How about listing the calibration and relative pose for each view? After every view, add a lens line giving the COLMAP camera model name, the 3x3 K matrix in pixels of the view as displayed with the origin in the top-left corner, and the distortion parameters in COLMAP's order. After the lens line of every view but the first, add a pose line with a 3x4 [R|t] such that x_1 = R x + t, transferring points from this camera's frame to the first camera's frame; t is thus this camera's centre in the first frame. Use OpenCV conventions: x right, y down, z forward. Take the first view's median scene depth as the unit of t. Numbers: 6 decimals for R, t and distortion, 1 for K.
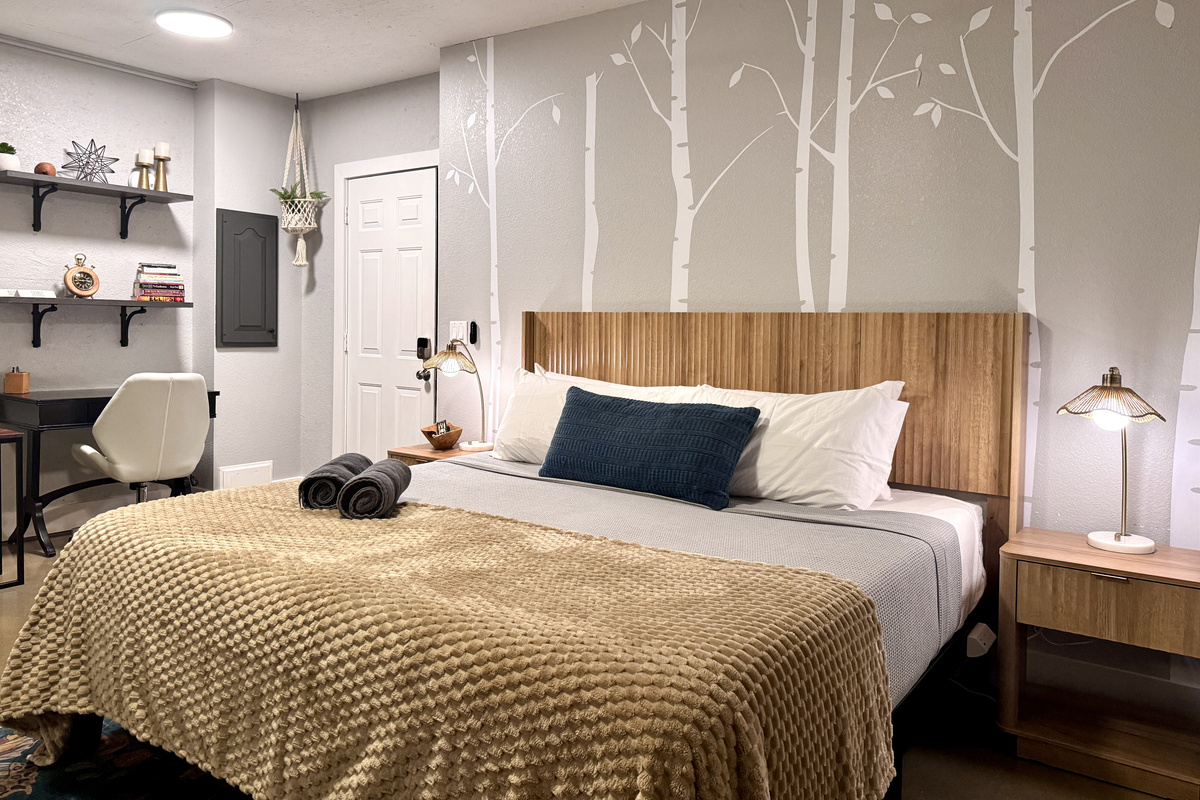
lens RADIAL K [[816.1, 0, 600.0], [0, 816.1, 400.0], [0, 0, 1]] dist [0.004090, -0.030117]
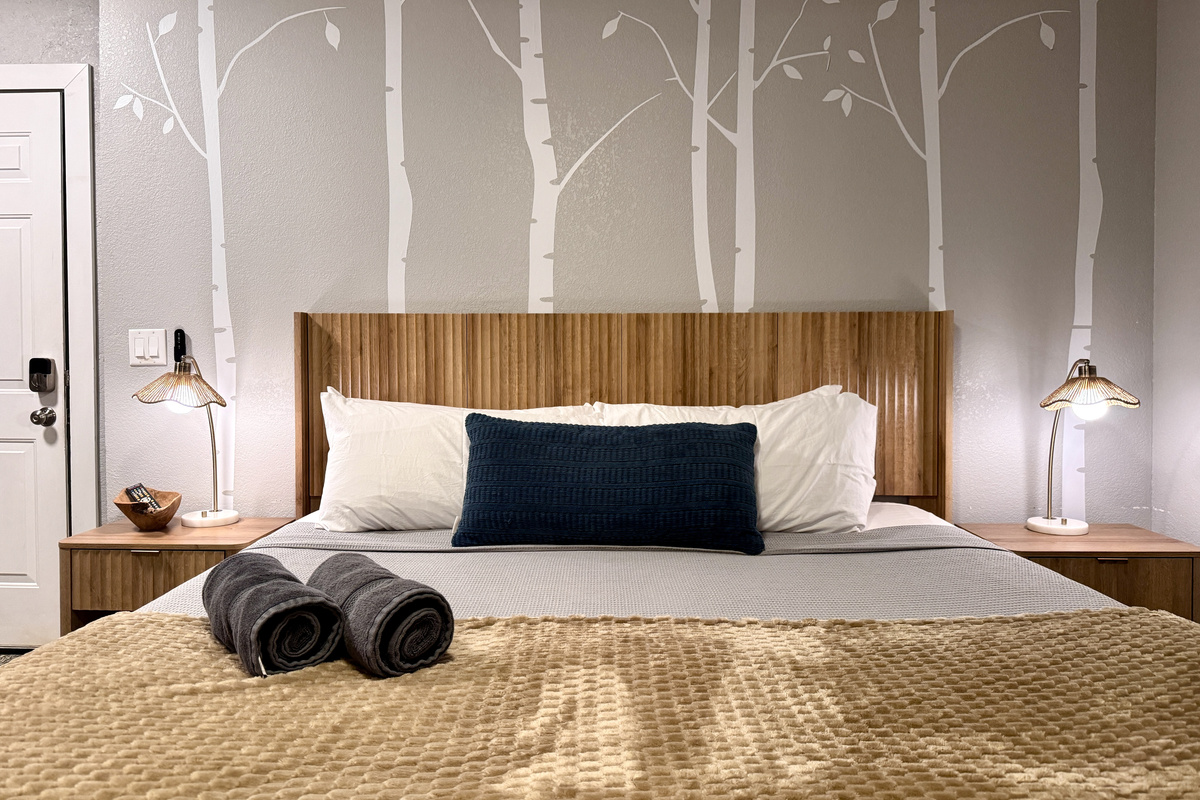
lens RADIAL K [[838.0, 0, 600.0], [0, 838.0, 400.0], [0, 0, 1]] dist [0.092457, -0.164165]
pose [[0.815148, -0.050144, 0.577079, -0.374813], [0.067466, 0.997684, -0.008607, -0.014814], [-0.575311, 0.045949, 0.816643, 0.343998]]
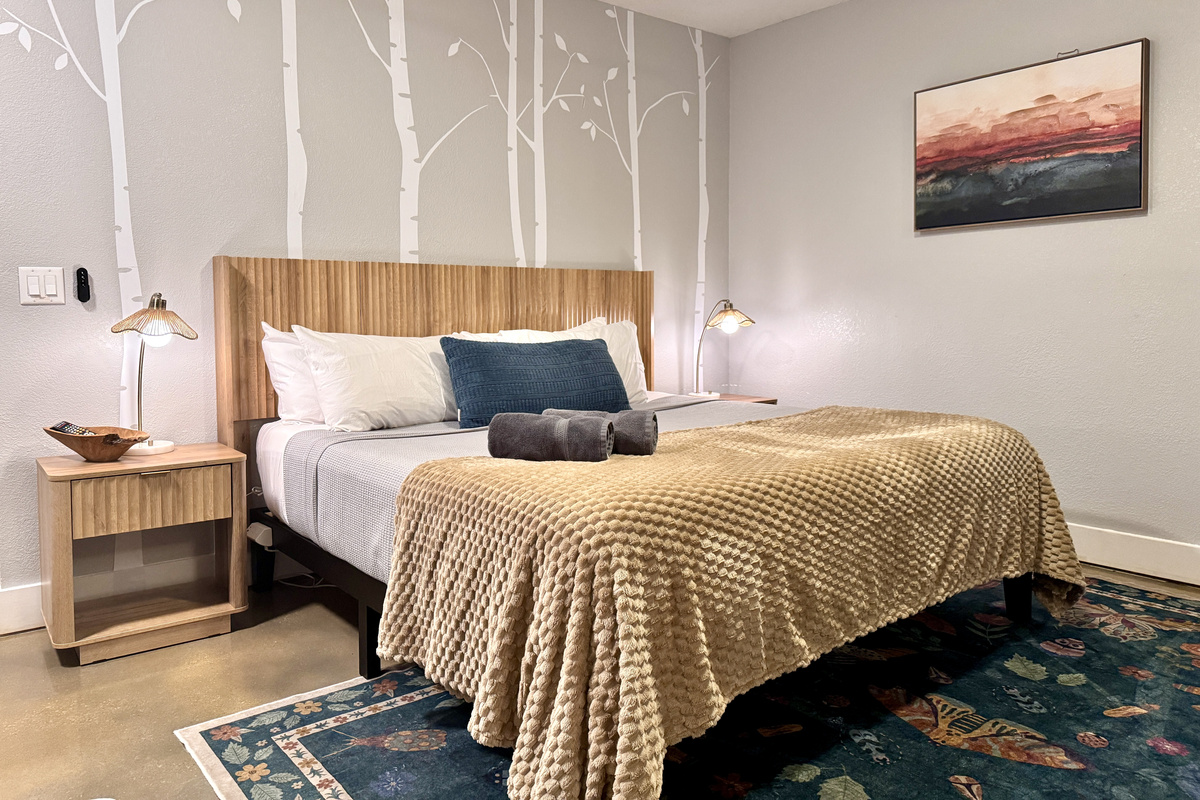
lens RADIAL K [[838.7, 0, 646.4], [0, 838.7, 415.5], [0, 0, 1]] dist [0.004948, -0.039142]
pose [[0.207947, -0.142939, 0.967640, -0.991860], [0.091526, 0.987768, 0.126243, -0.029117], [-0.973848, 0.062313, 0.218487, 0.563594]]
